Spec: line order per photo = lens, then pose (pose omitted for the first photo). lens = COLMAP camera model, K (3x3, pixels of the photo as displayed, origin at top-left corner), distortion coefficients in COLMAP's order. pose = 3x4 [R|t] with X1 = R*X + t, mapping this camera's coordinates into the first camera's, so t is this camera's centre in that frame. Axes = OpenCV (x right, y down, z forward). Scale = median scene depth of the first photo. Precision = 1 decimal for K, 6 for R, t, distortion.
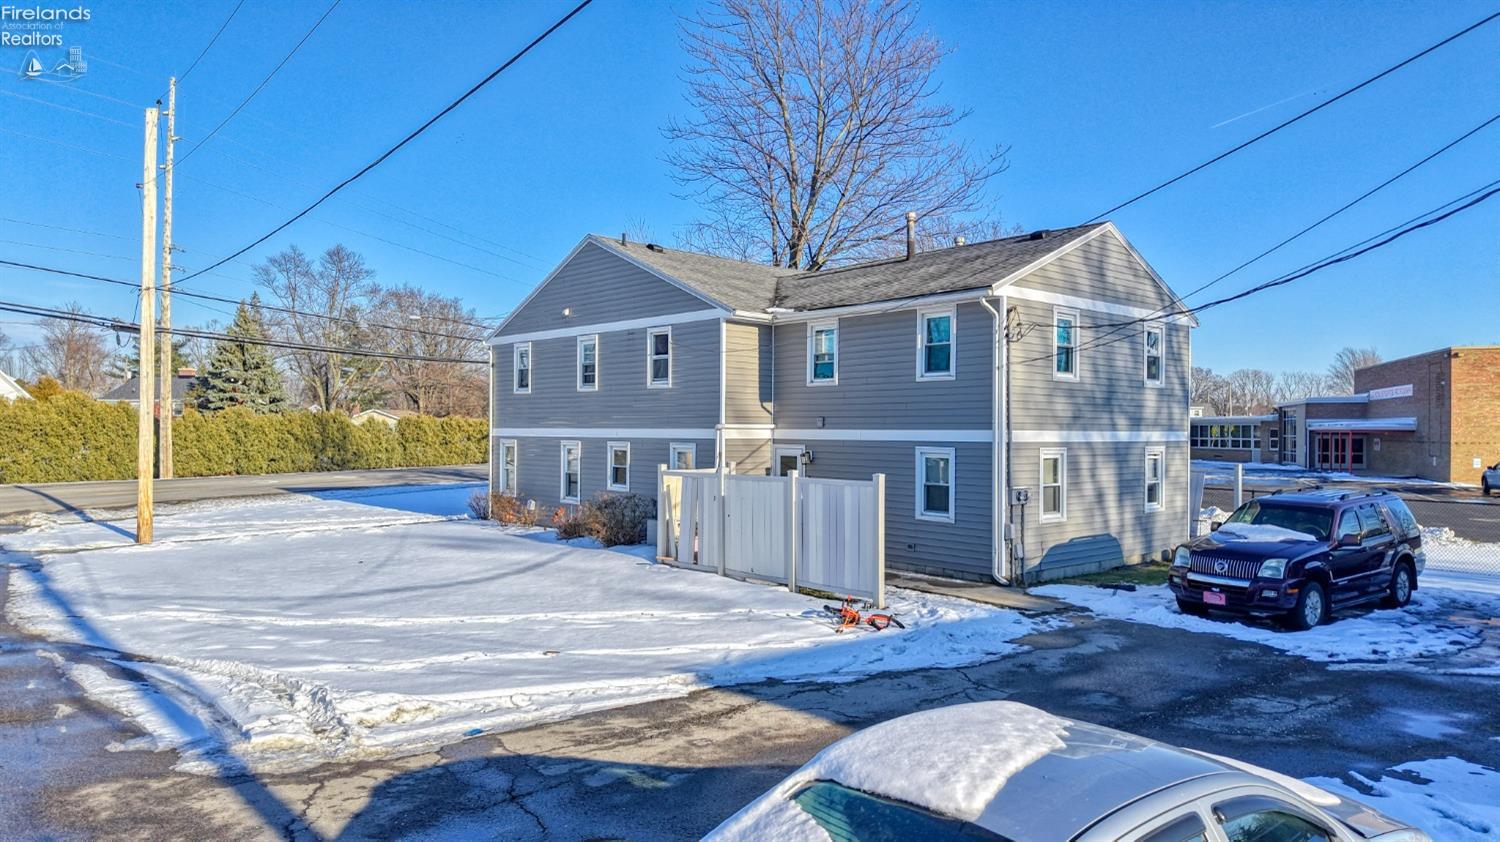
lens RADIAL K [[1009.7, 0, 755.7], [0, 1009.7, 419.9], [0, 0, 1]] dist [0.034940, -0.043380]
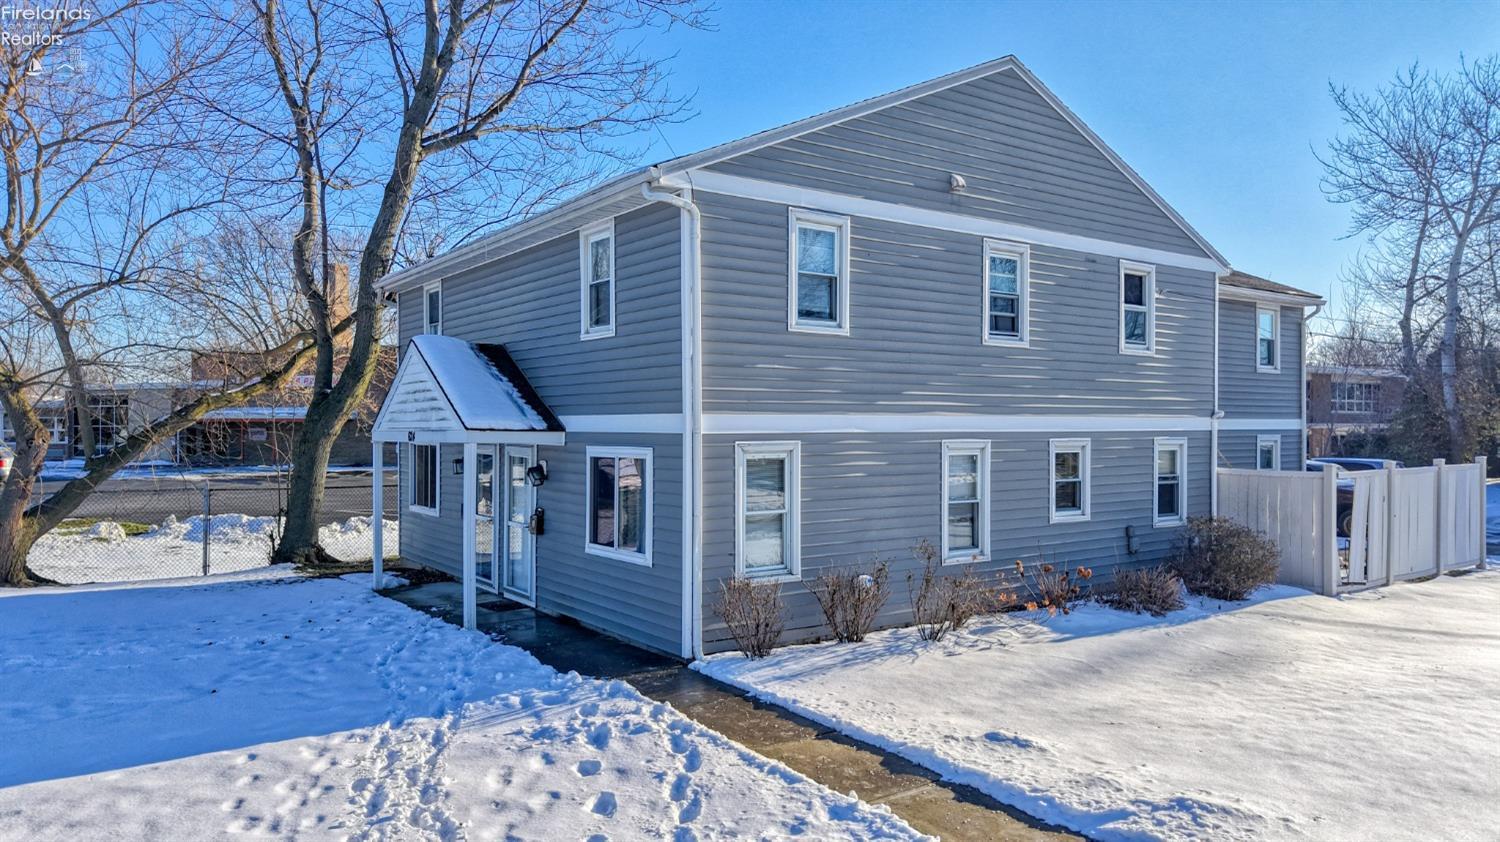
lens RADIAL K [[1009.7, 0, 749.6], [0, 1009.7, 411.6], [0, 0, 1]] dist [0.034940, -0.043380]
pose [[0.097951, -0.018430, 0.995021, -0.712671], [-0.023122, 0.999516, 0.020789, -0.002323], [-0.994923, -0.025043, 0.097477, 1.080924]]
